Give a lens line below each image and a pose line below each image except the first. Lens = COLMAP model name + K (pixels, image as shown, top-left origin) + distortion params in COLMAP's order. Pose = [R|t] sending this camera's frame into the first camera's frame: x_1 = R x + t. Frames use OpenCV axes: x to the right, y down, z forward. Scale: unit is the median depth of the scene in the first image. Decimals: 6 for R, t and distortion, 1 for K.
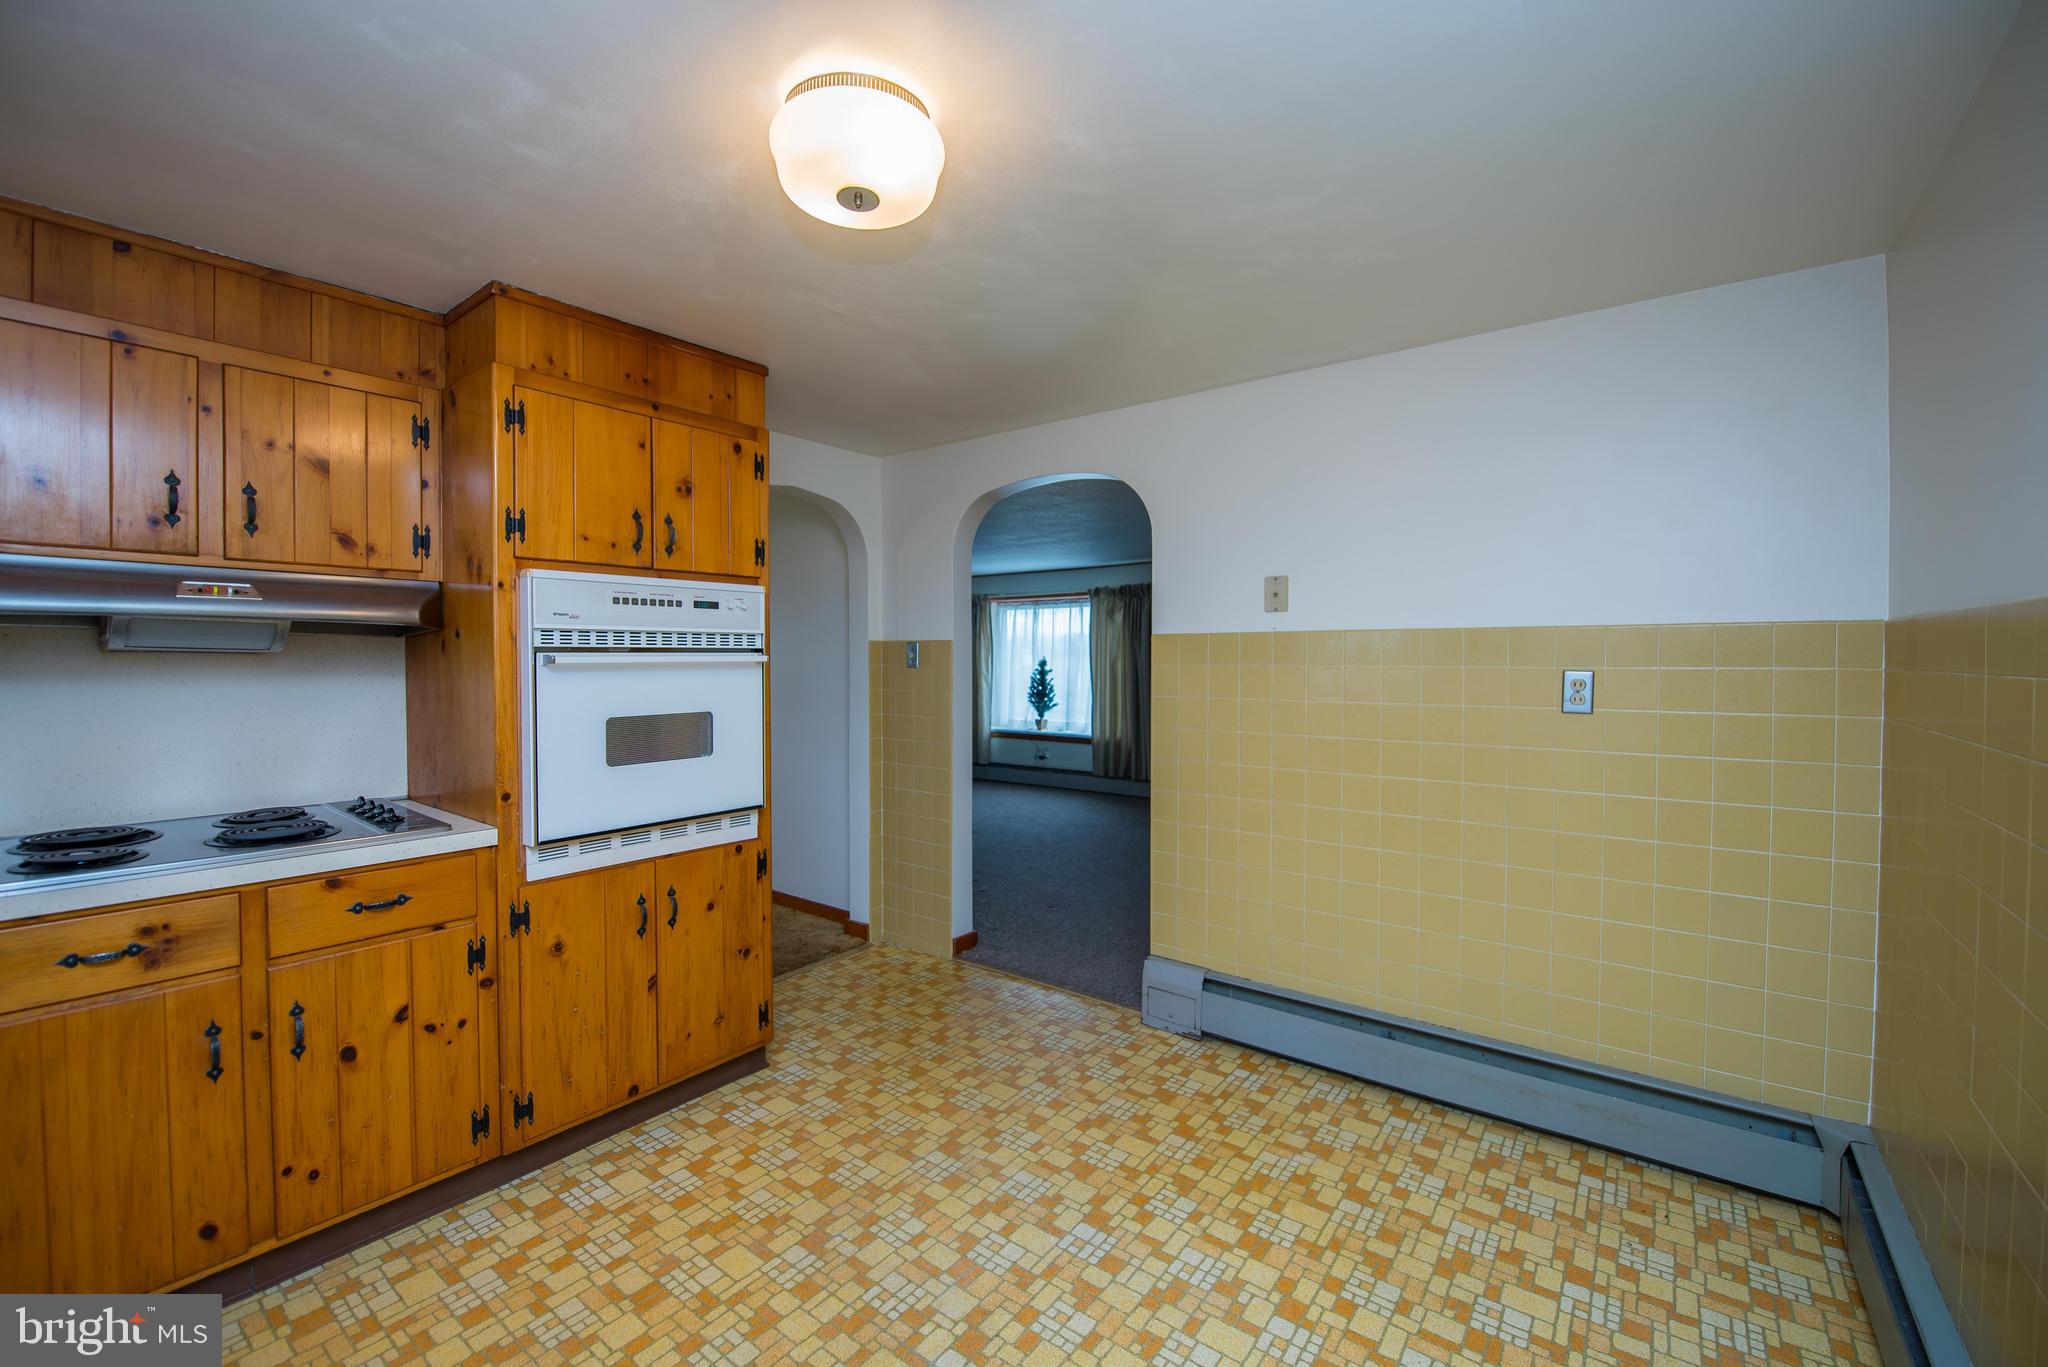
lens RADIAL K [[840.7, 0, 1024.7], [0, 840.7, 678.3], [0, 0, 1]] dist [-0.004462, -0.000894]
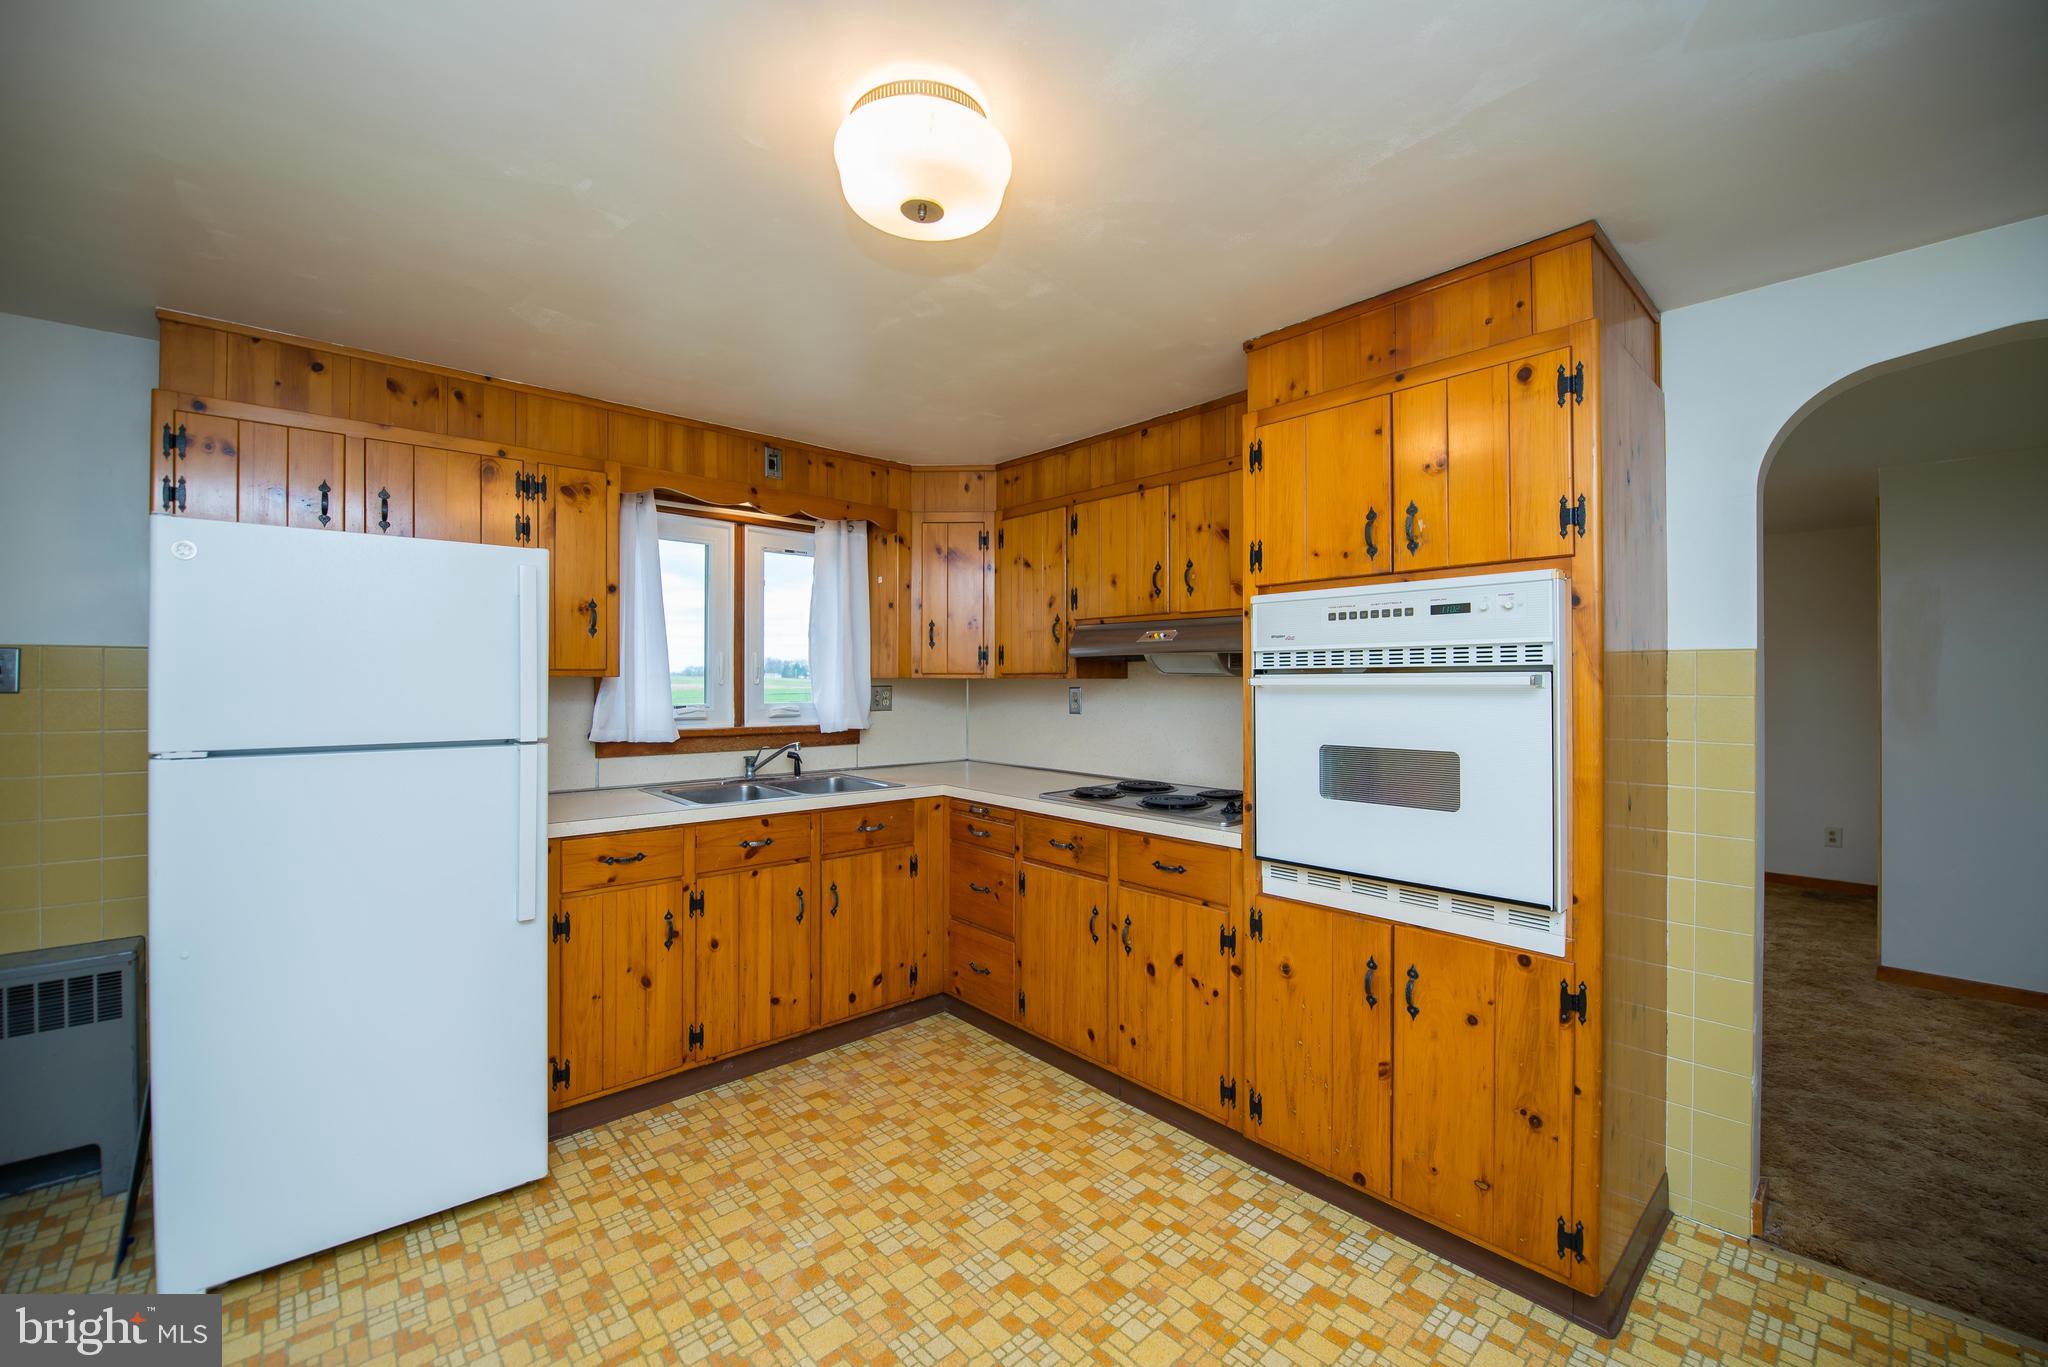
lens RADIAL K [[857.3, 0, 1023.4], [0, 857.3, 674.9], [0, 0, 1]] dist [-0.009593, -0.000698]
pose [[-0.199260, -0.003658, -0.979940, 0.488571], [-0.021493, 0.999769, 0.000638, -0.022957], [0.979711, 0.021189, -0.199293, 0.859069]]
